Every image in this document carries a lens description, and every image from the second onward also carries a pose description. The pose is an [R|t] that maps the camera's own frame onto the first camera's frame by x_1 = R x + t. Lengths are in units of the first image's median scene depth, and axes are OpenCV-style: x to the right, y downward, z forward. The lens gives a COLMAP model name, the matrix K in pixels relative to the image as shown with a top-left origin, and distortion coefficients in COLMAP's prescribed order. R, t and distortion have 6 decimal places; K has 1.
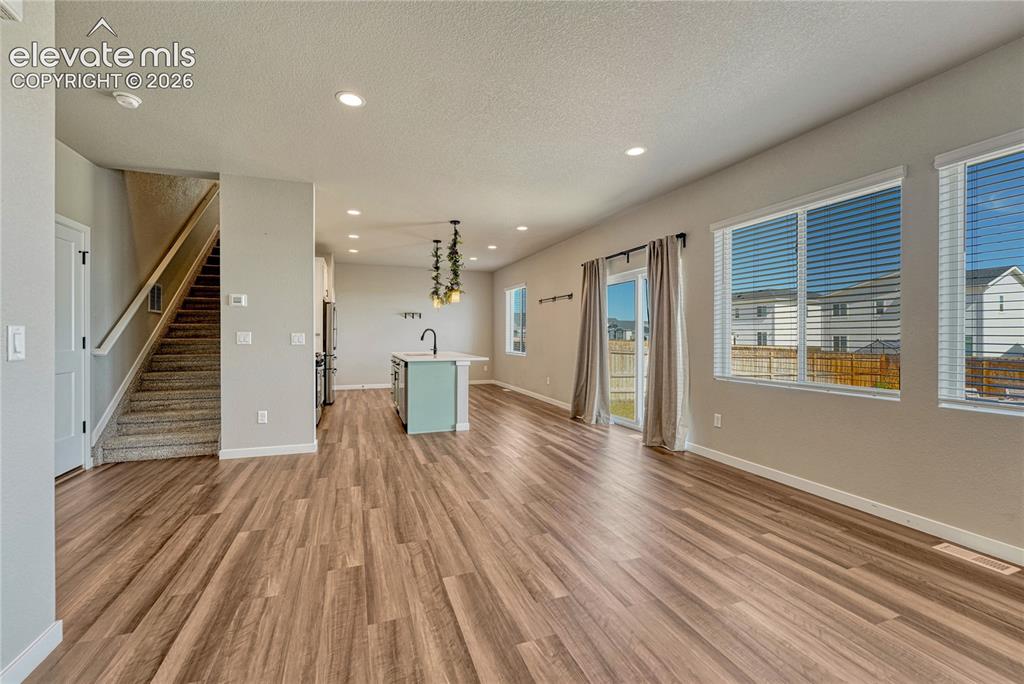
lens RADIAL K [[423.6, 0, 514.8], [0, 423.6, 343.0], [0, 0, 1]] dist [-0.011376, 0.001468]
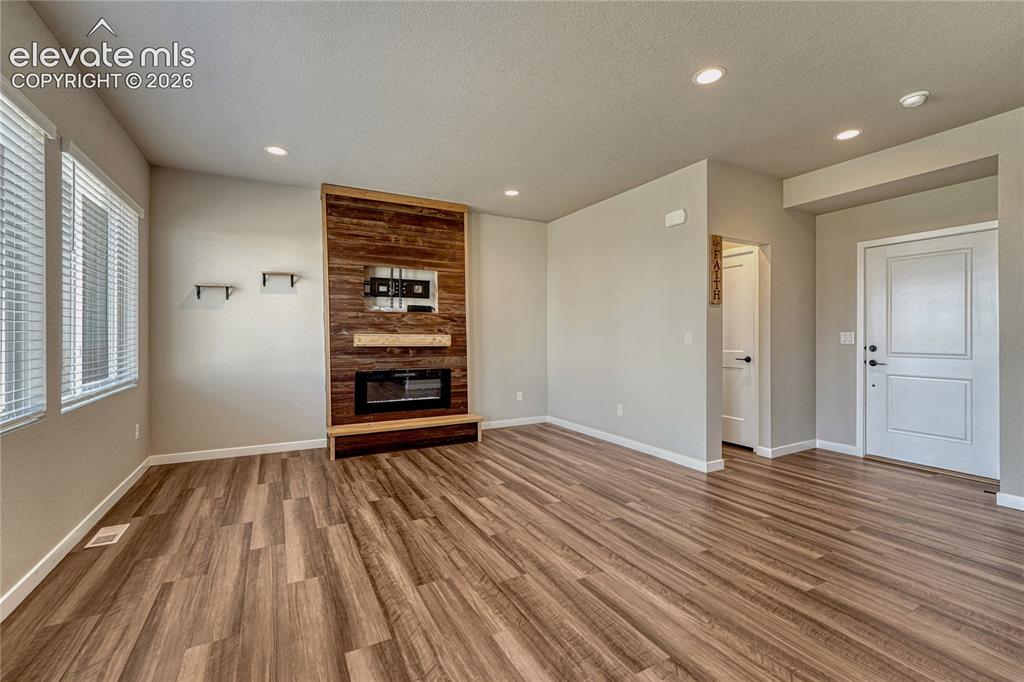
lens RADIAL K [[442.1, 0, 511.4], [0, 442.1, 336.9], [0, 0, 1]] dist [0.000697, 0.000760]
pose [[-0.991933, -0.001603, -0.126751, 0.166877], [-0.003805, 0.999846, 0.017132, -0.036054], [0.126704, 0.017476, -0.991787, 2.094085]]
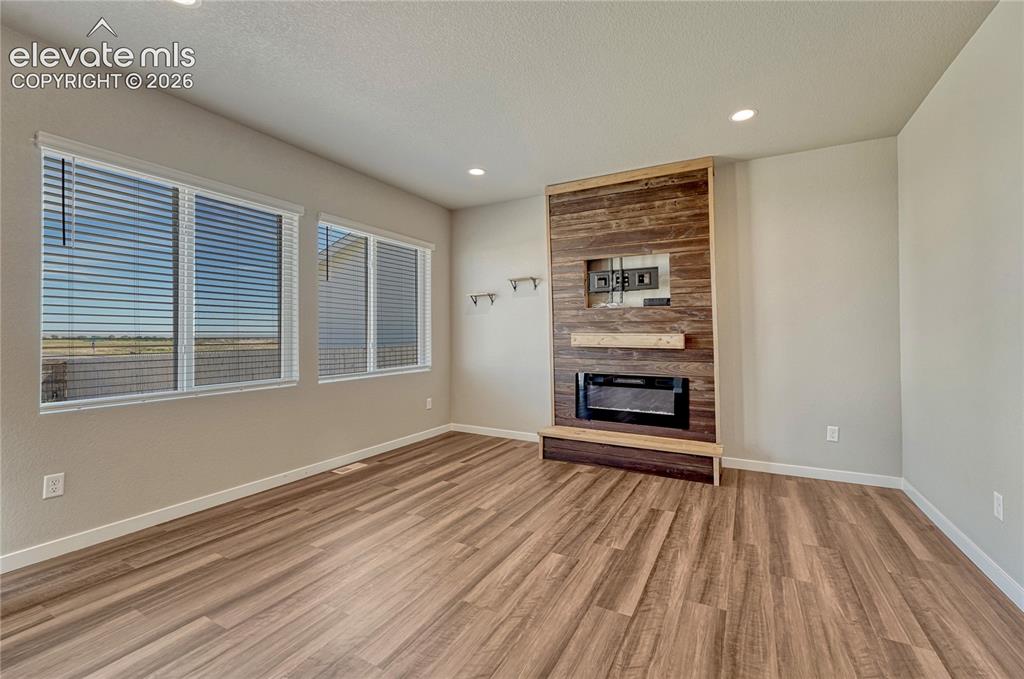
lens RADIAL K [[428.8, 0, 512.2], [0, 428.8, 331.9], [0, 0, 1]] dist [-0.010796, 0.001896]
pose [[-0.645653, 0.003647, 0.763622, -0.573806], [0.010975, 0.999930, 0.004505, -0.029368], [-0.763552, 0.011289, -0.645648, 1.462649]]
